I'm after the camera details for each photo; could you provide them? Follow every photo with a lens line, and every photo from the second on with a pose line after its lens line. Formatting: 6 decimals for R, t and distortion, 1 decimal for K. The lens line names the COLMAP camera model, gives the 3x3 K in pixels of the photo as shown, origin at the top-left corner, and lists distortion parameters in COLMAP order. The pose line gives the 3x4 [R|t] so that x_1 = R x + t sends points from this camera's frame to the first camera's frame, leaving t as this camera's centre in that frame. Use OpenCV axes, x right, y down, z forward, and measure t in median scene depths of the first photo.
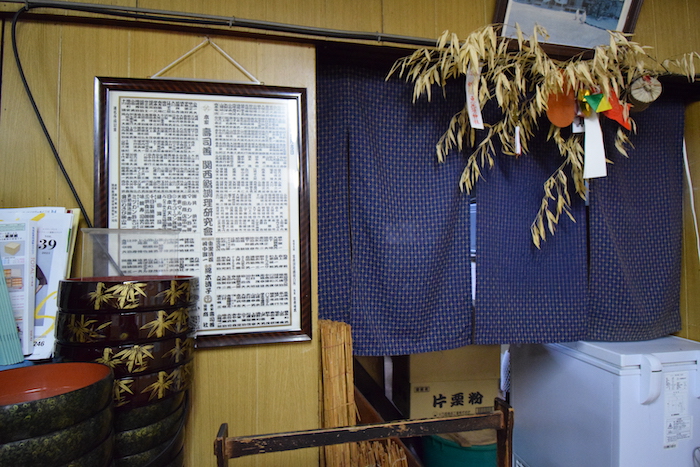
lens RADIAL K [[366.3, 0, 350.1], [0, 366.3, 232.6], [0, 0, 1]] dist [-0.023663, -0.000879]
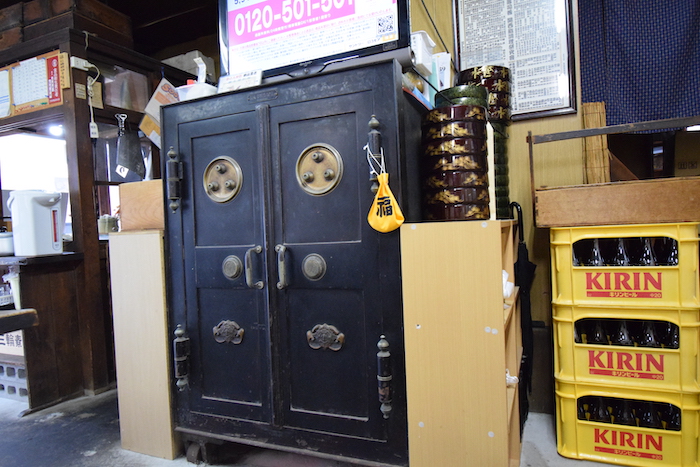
lens RADIAL K [[426.3, 0, 351.8], [0, 426.3, 233.4], [0, 0, 1]] dist [-0.009106, -0.003387]
pose [[0.824206, -0.007475, -0.566241, 0.147298], [0.059017, 0.995602, 0.072760, 0.668859], [0.563207, -0.093387, 0.821022, -1.273468]]
